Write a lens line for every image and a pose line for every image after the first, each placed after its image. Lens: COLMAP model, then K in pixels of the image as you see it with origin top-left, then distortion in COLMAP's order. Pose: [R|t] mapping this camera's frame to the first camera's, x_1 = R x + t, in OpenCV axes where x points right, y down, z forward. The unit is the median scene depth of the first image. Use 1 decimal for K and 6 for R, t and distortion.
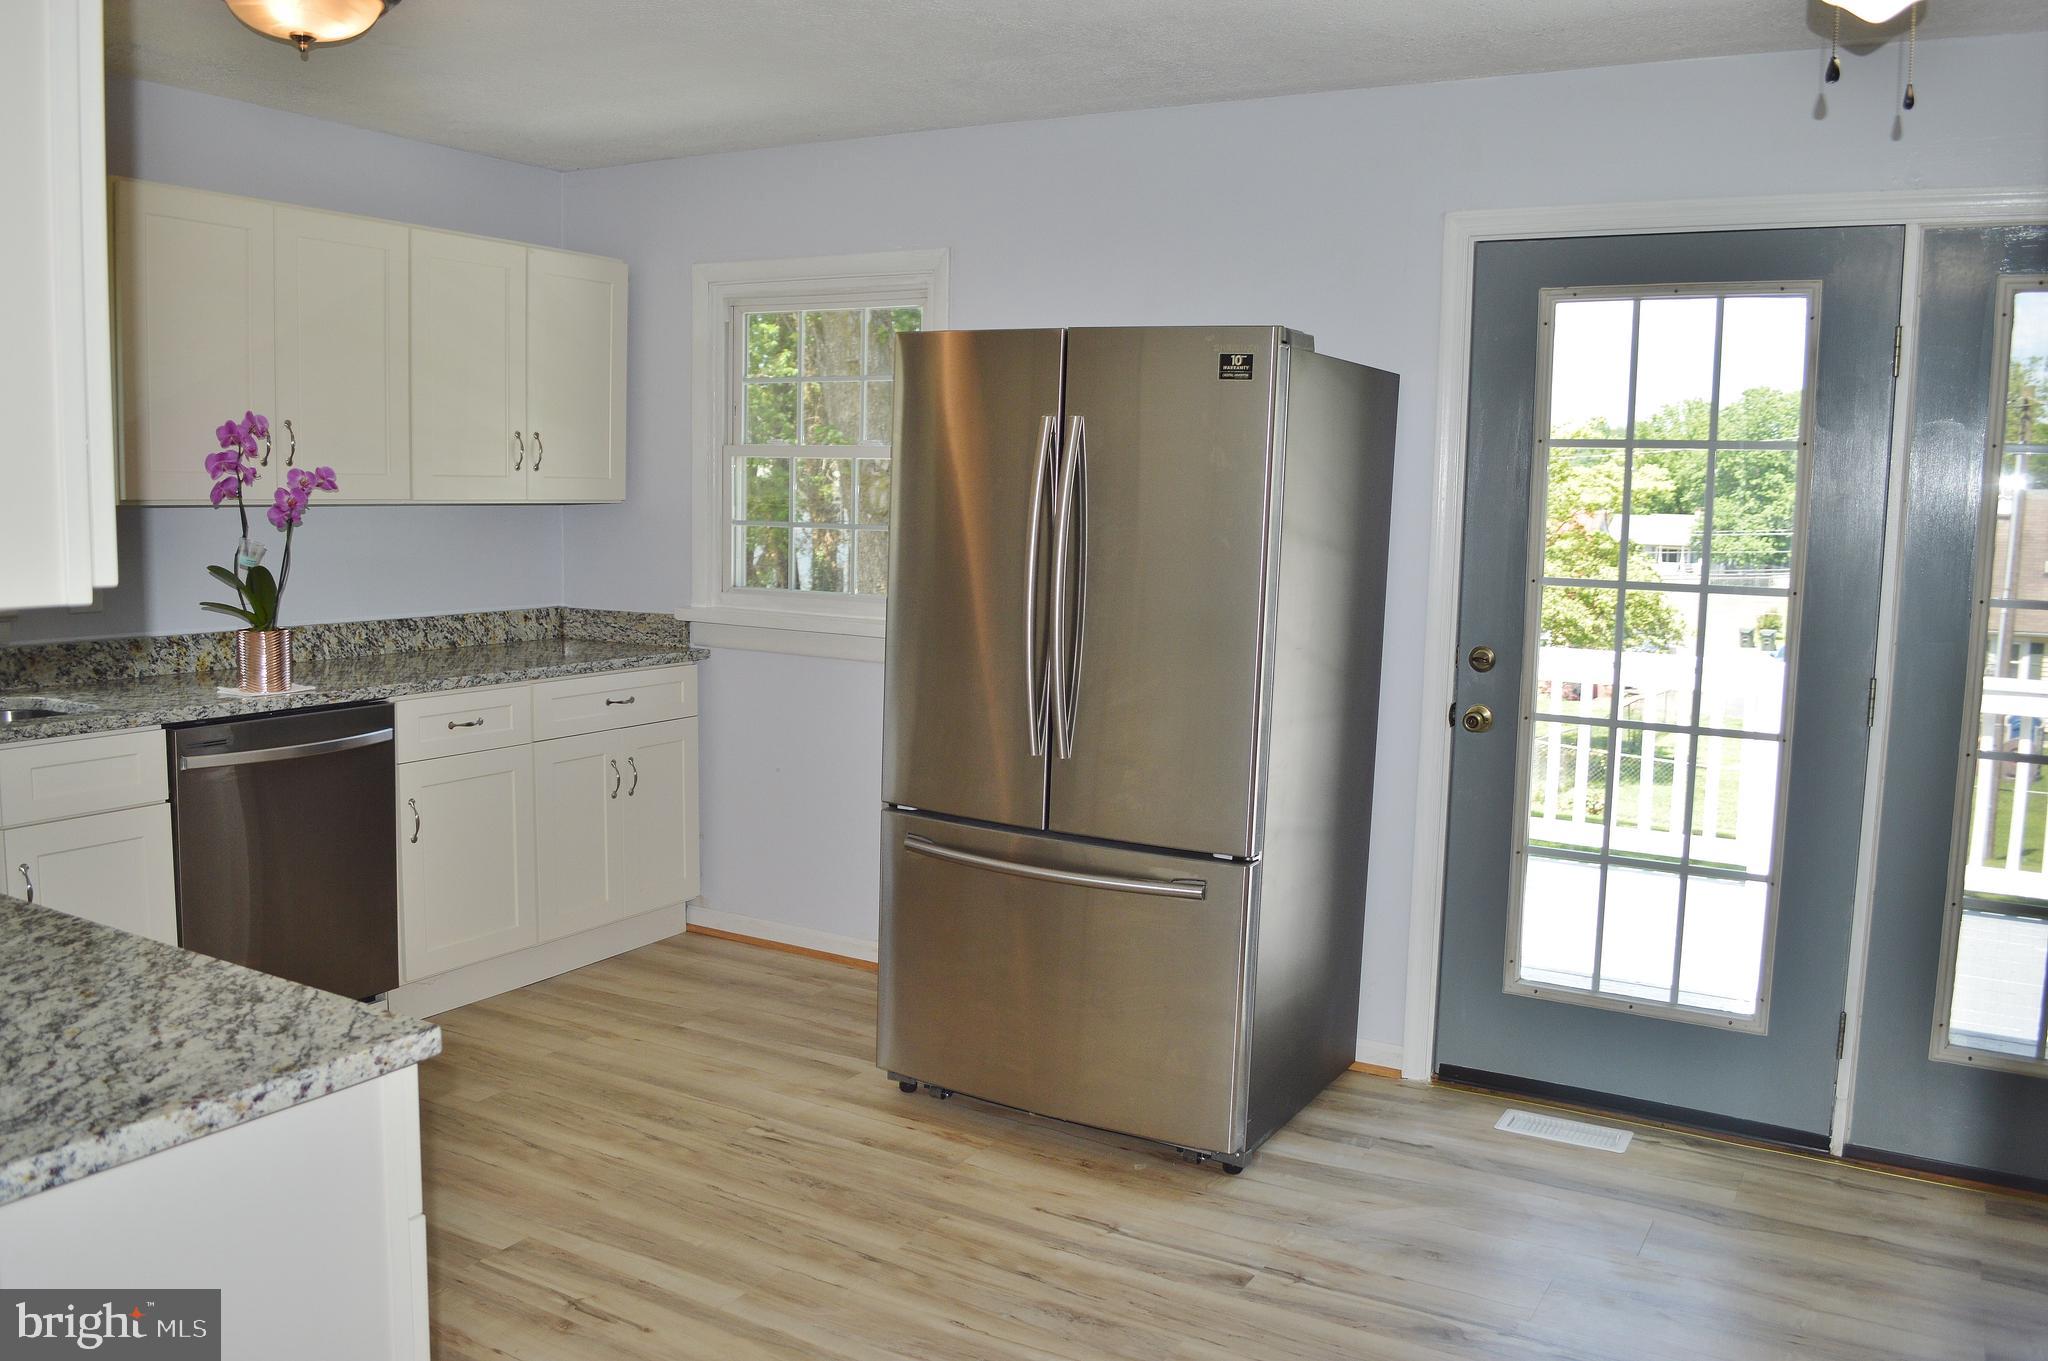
lens RADIAL K [[1641.5, 0, 1015.8], [0, 1641.5, 687.4], [0, 0, 1]] dist [-0.085648, 0.016831]
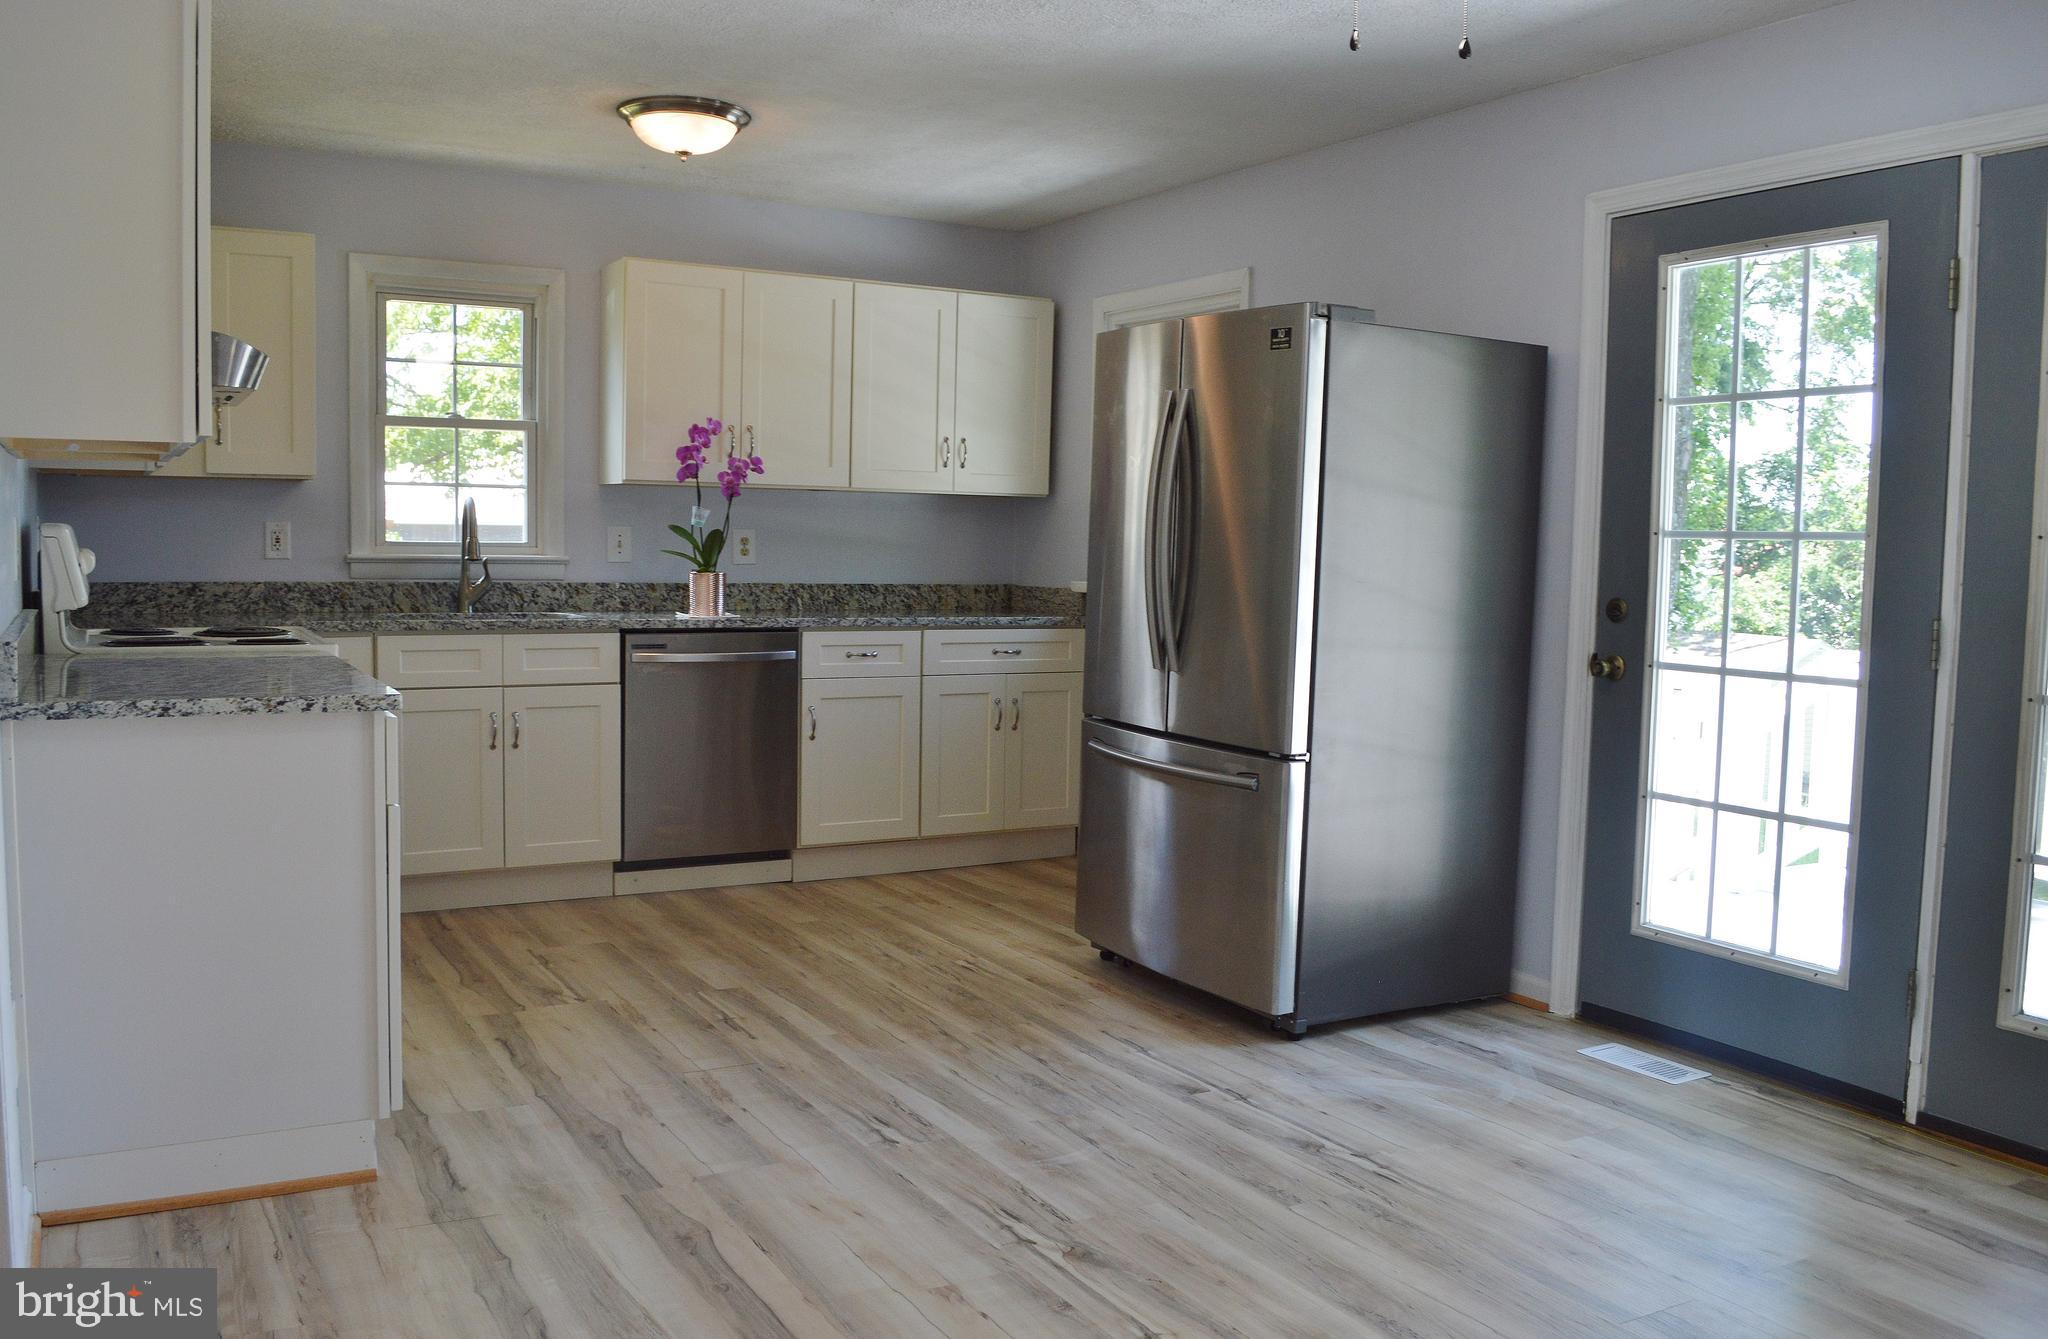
lens RADIAL K [[1663.6, 0, 1012.0], [0, 1663.6, 676.3], [0, 0, 1]] dist [-0.083872, 0.008862]
pose [[0.867931, 0.037789, -0.495245, 0.499323], [-0.063136, 0.997407, -0.034542, 0.091032], [0.492655, 0.061248, 0.868066, -0.115418]]
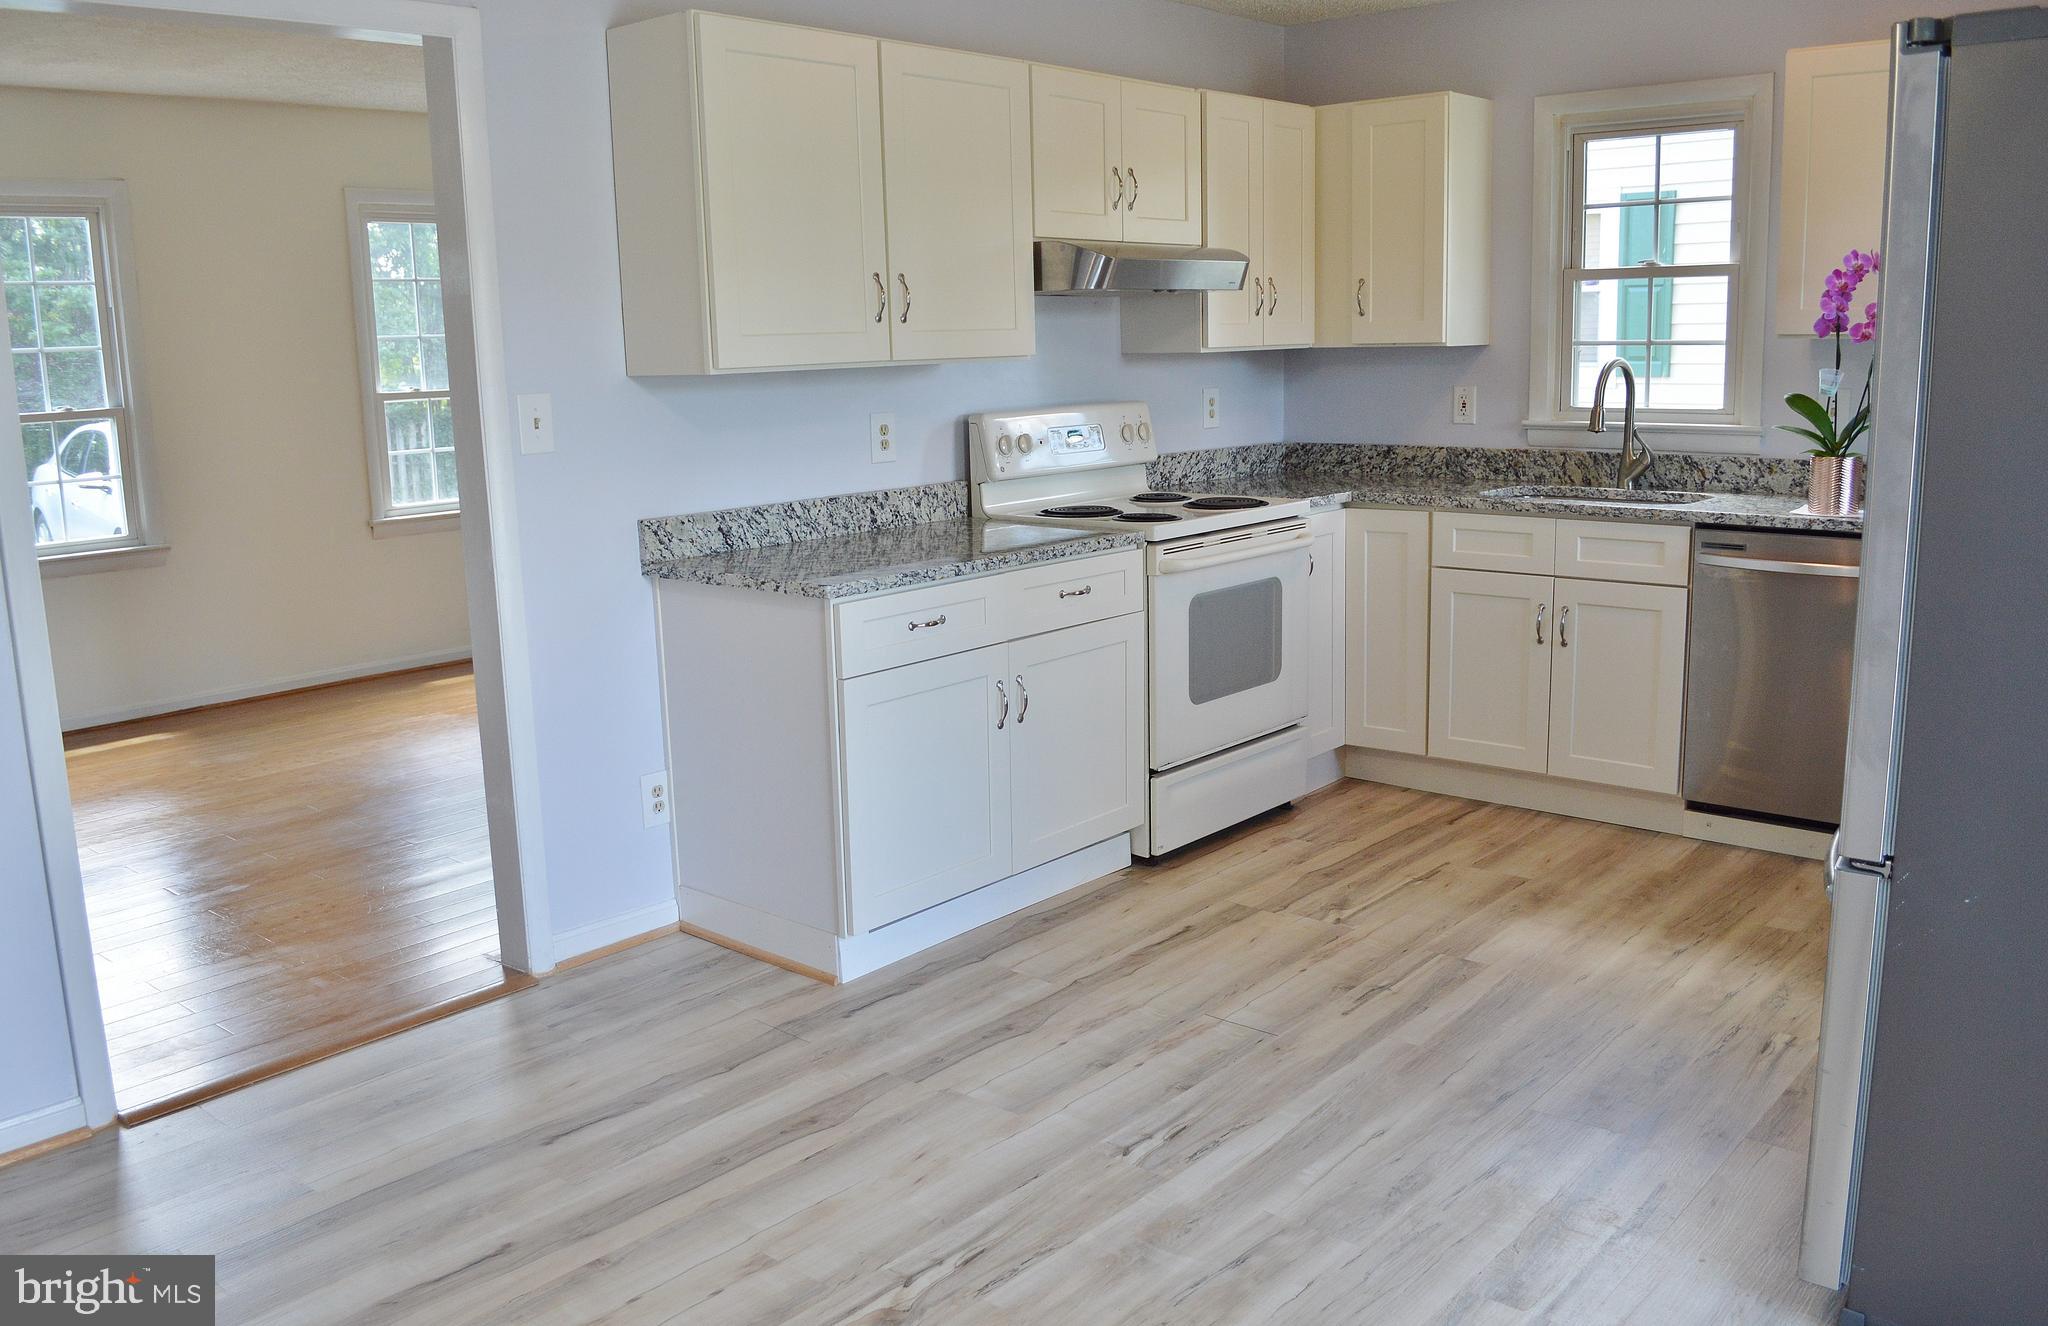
lens RADIAL K [[1673.5, 0, 1007.1], [0, 1673.5, 674.1], [0, 0, 1]] dist [-0.088218, 0.022204]
pose [[-0.185017, 0.178933, -0.966308, 0.743413], [-0.101344, 0.974568, 0.199867, -0.058715], [0.977496, 0.134908, -0.162178, 0.690321]]
